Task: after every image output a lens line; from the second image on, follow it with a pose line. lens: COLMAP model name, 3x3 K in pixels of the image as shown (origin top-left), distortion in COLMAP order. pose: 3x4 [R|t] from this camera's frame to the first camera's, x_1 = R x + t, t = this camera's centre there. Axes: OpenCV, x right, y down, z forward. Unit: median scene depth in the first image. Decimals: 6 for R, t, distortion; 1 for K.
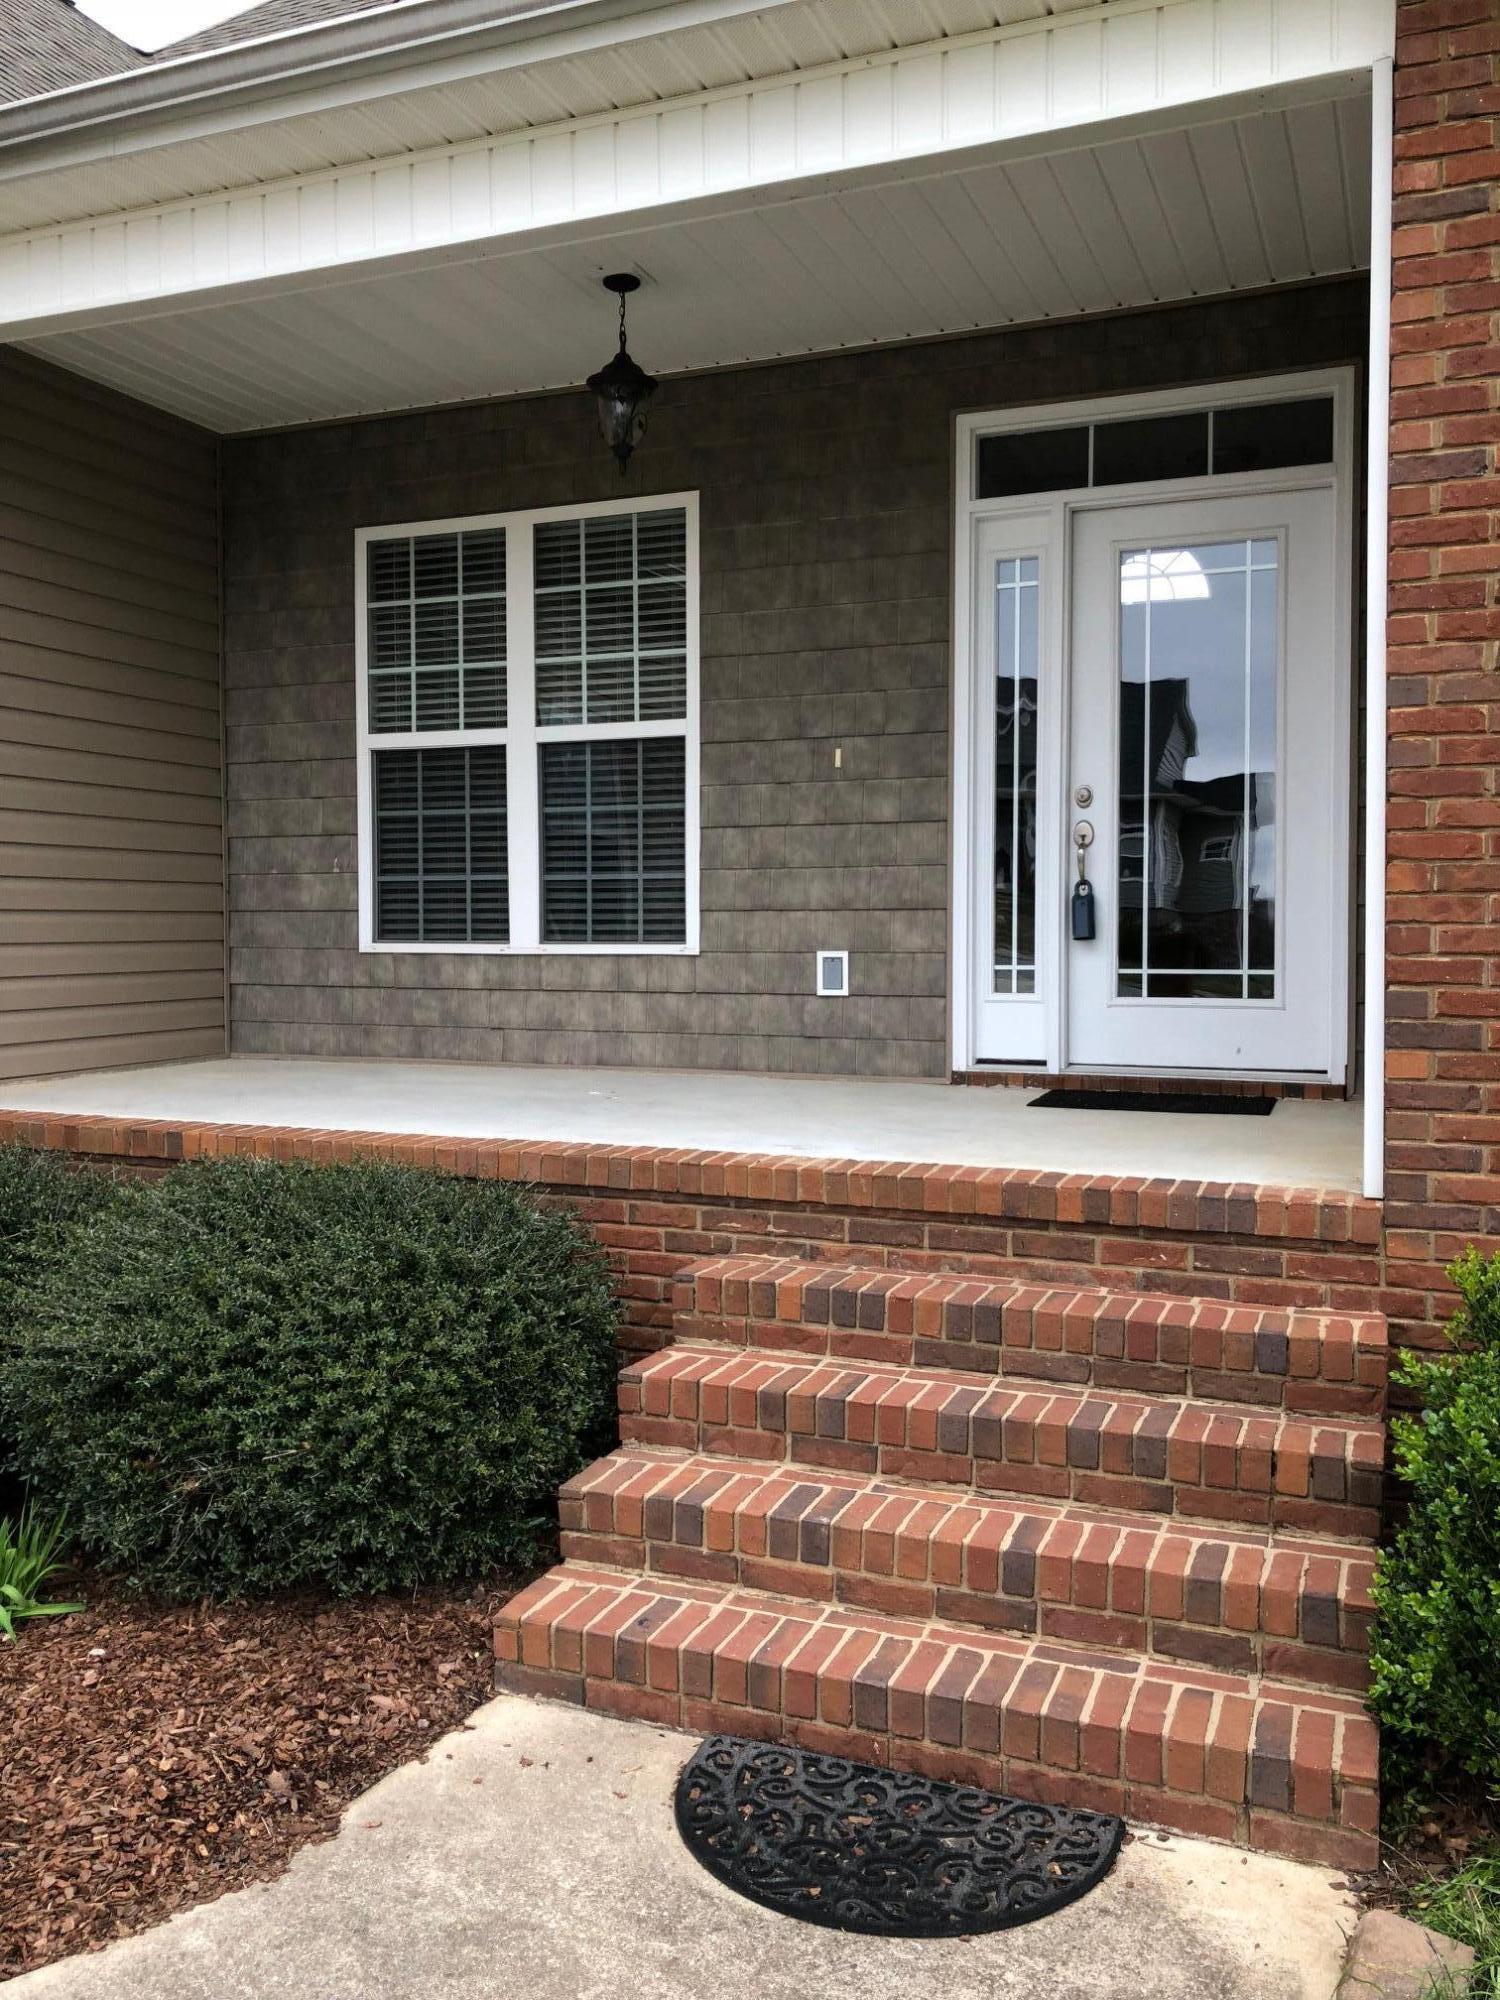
lens RADIAL K [[1649.0, 0, 715.9], [0, 1649.0, 991.4], [0, 0, 1]] dist [0.144649, -0.431975]
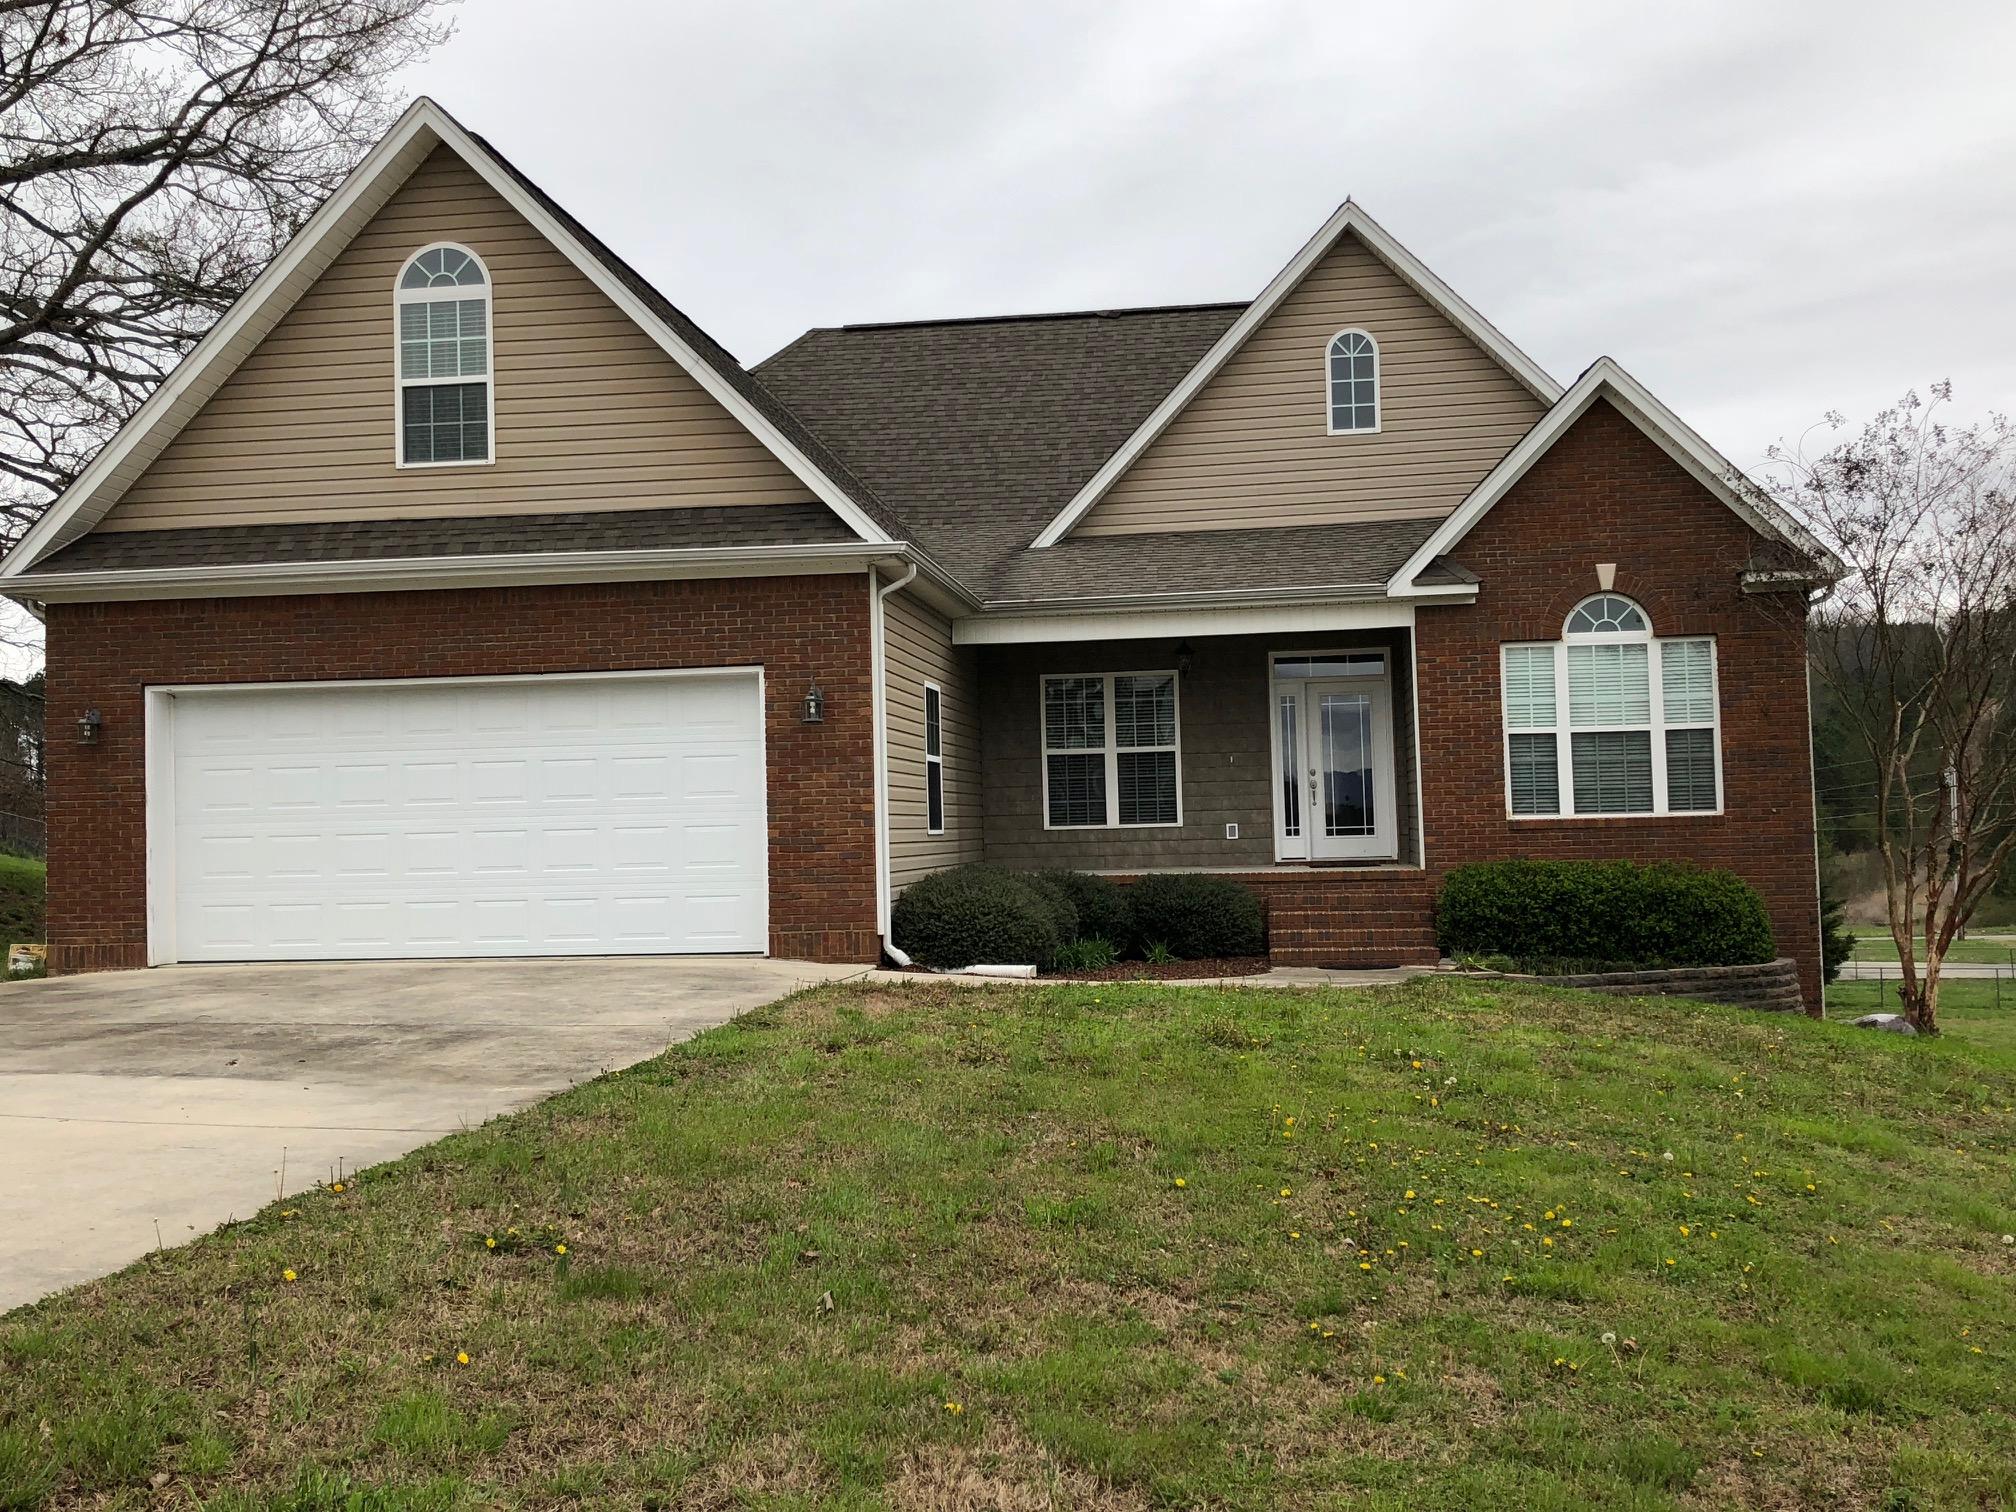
lens RADIAL K [[1900.8, 0, 992.9], [0, 1900.8, 759.2], [0, 0, 1]] dist [0.044483, -0.151542]
pose [[0.970243, -0.015082, 0.241662, -1.213551], [0.034070, 0.996632, -0.074588, 0.103749], [-0.239724, 0.080601, 0.967490, -2.293235]]
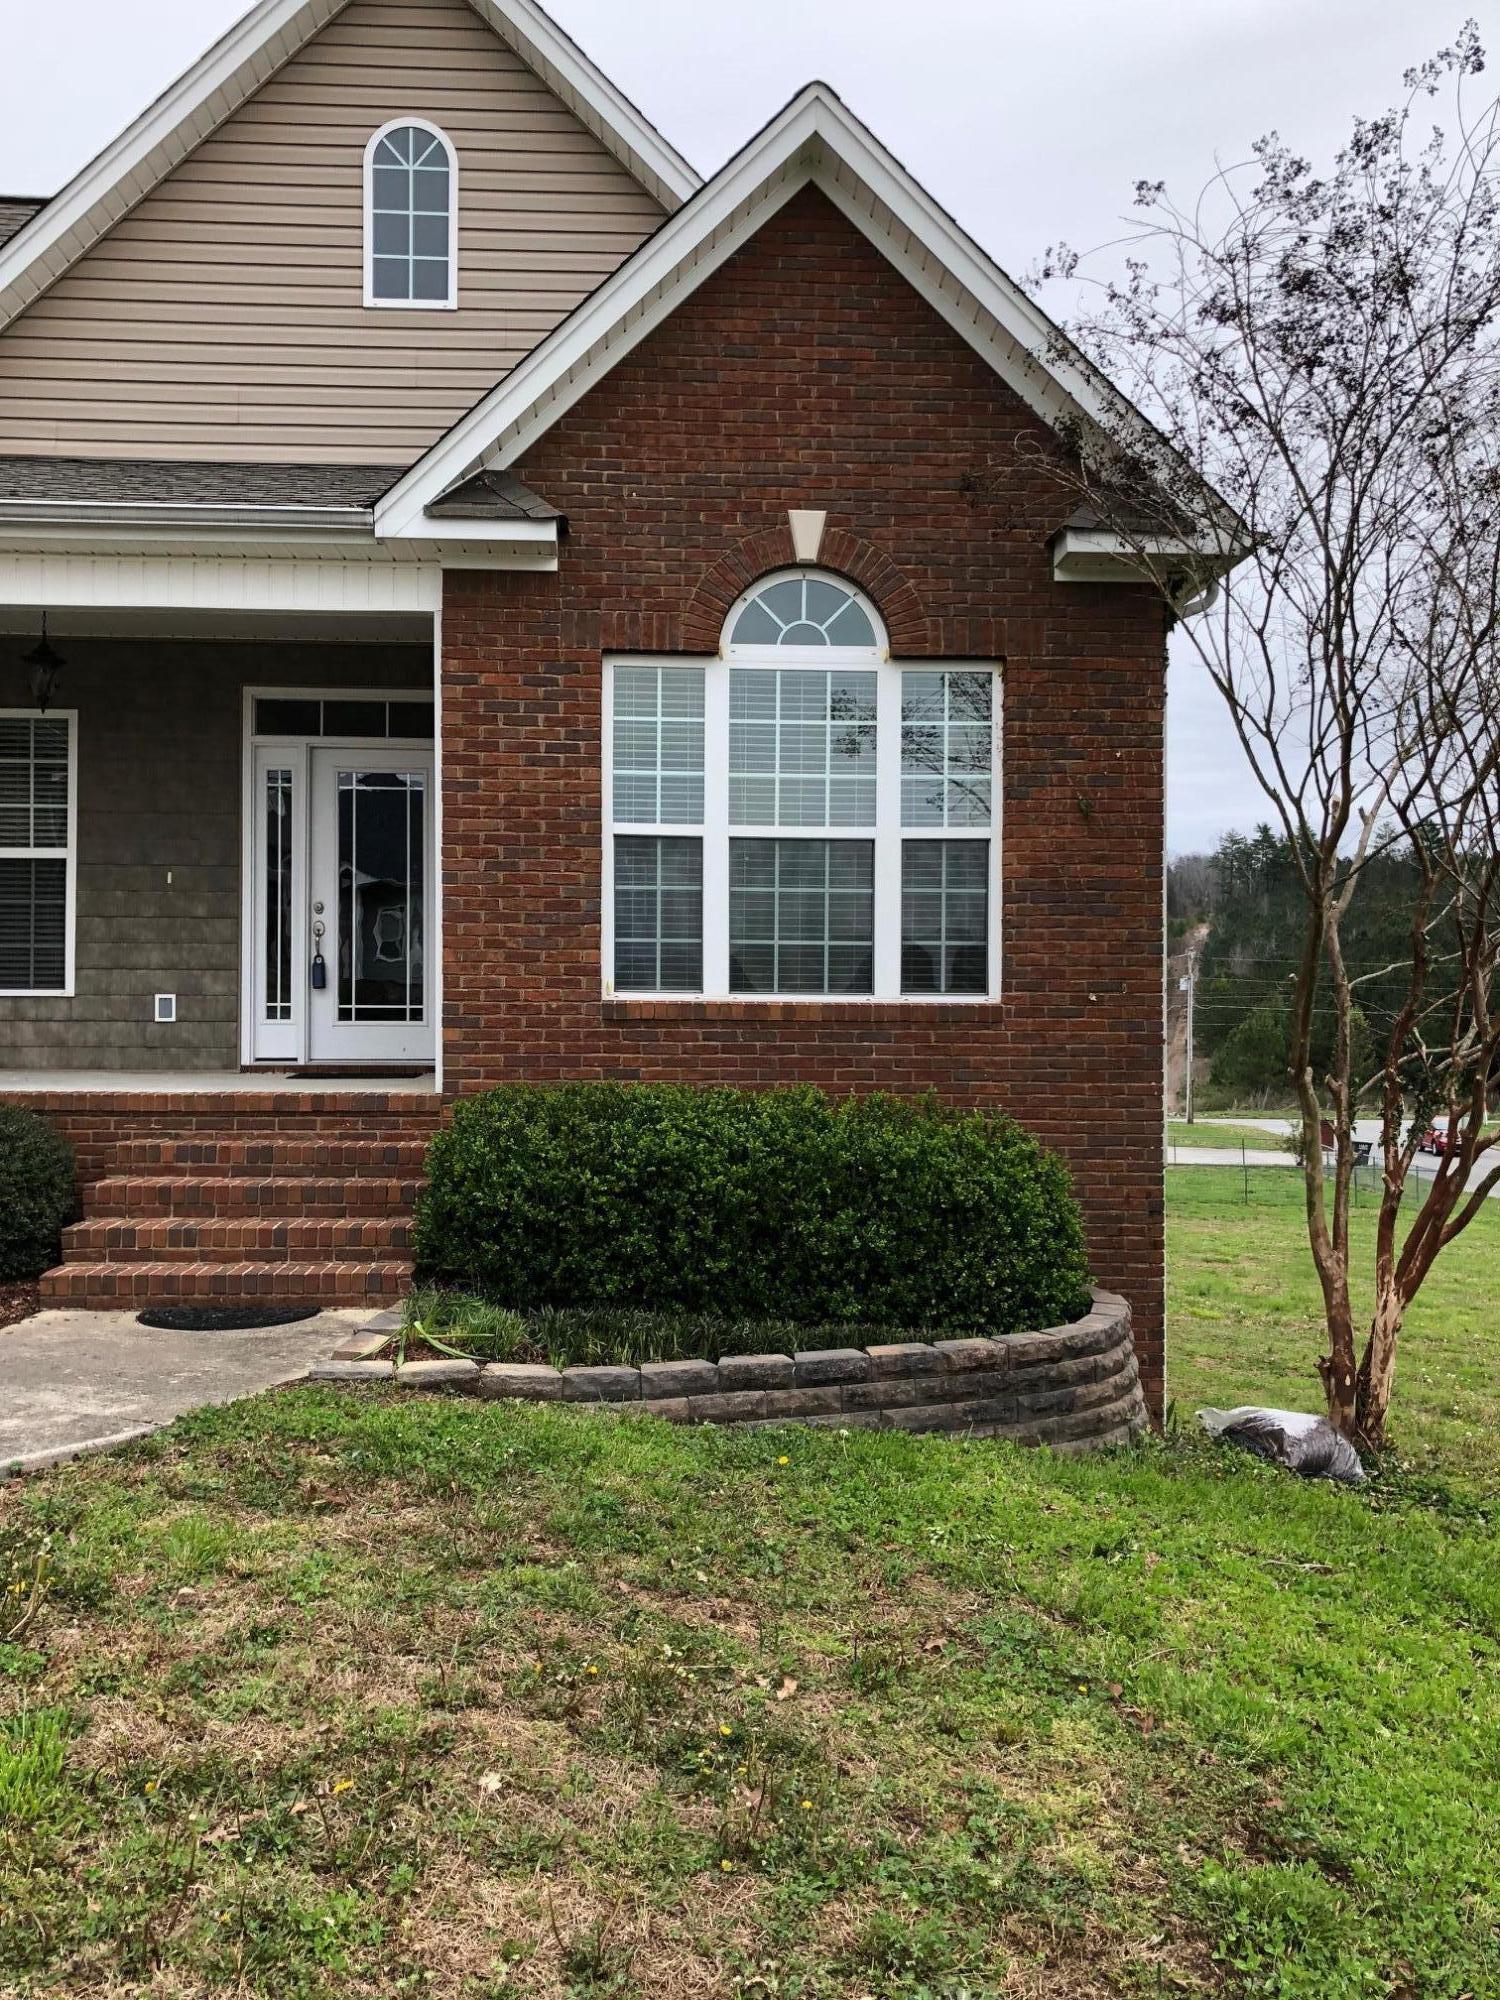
lens RADIAL K [[1649.0, 0, 715.9], [0, 1649.0, 991.4], [0, 0, 1]] dist [0.144649, -0.431975]
pose [[0.905680, 0.011024, 0.423818, -0.141094], [0.008912, 0.998946, -0.045028, 0.054175], [-0.423868, 0.044558, 0.904627, -0.759131]]
